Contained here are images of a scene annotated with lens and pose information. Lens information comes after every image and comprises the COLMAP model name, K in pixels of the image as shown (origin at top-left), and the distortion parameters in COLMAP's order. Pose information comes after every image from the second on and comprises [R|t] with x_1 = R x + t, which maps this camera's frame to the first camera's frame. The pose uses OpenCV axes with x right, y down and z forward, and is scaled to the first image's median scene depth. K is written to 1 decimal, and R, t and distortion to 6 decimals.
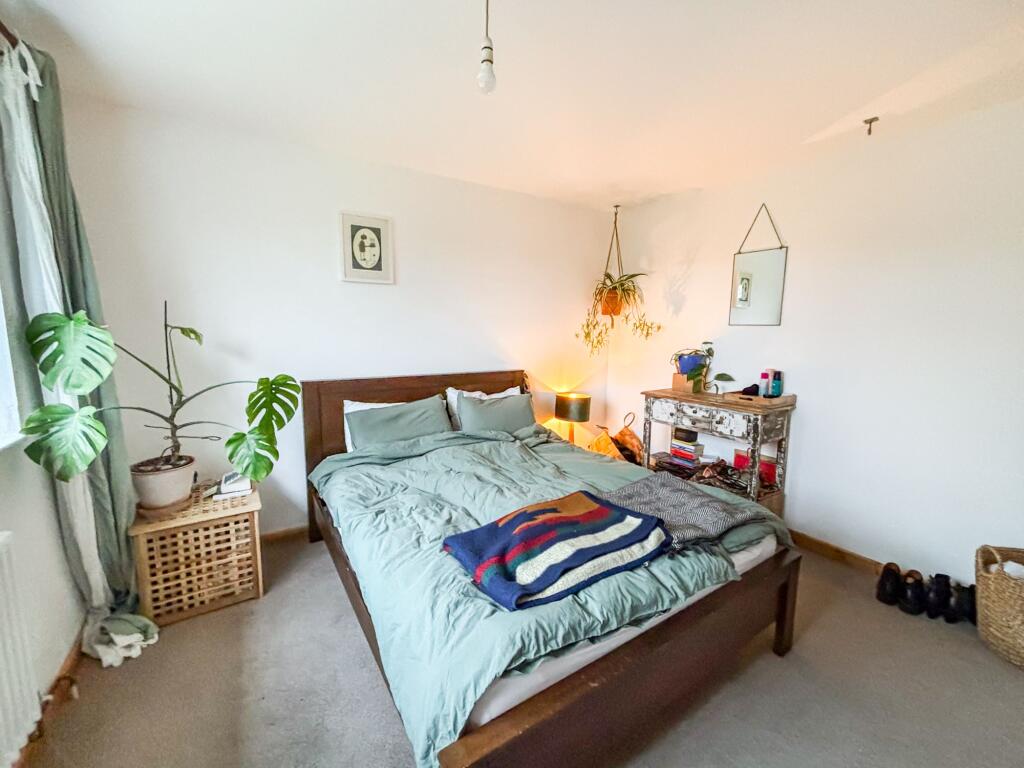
lens RADIAL K [[417.9, 0, 509.6], [0, 417.9, 384.7], [0, 0, 1]] dist [0.009021, -0.000007]
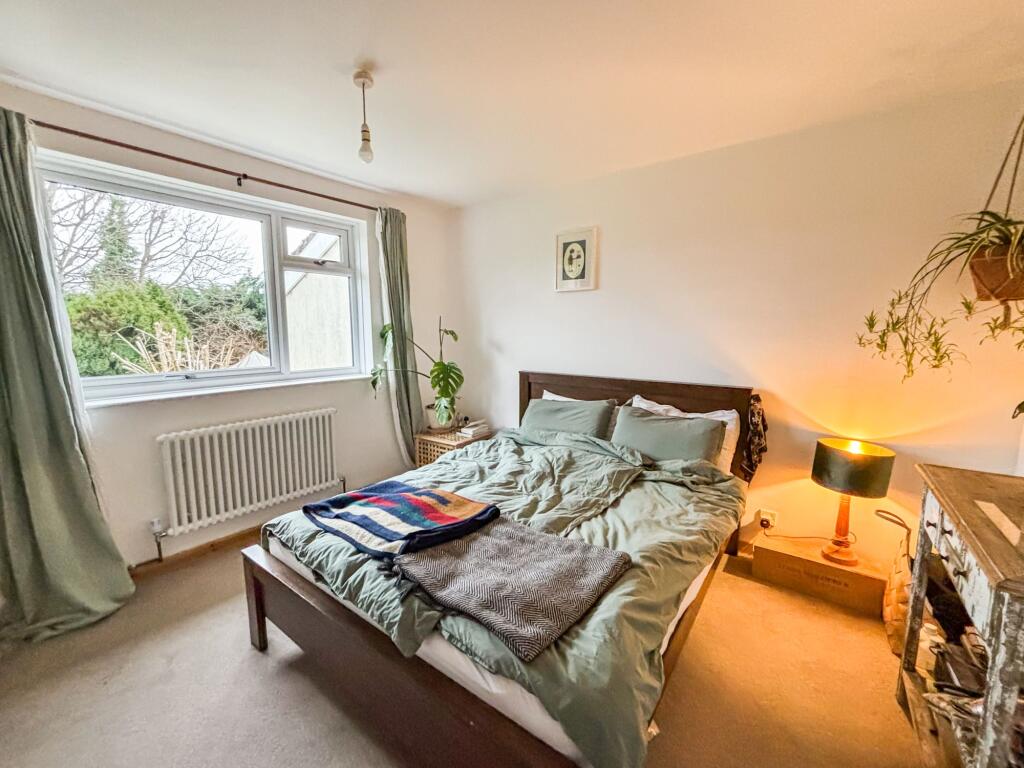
lens RADIAL K [[417.9, 0, 509.0], [0, 417.9, 384.0], [0, 0, 1]] dist [0.009021, -0.000007]
pose [[0.340269, 0.114796, -0.933295, 0.705484], [-0.124574, 0.989275, 0.076263, -0.060589], [0.932040, 0.090314, 0.350920, 0.476457]]
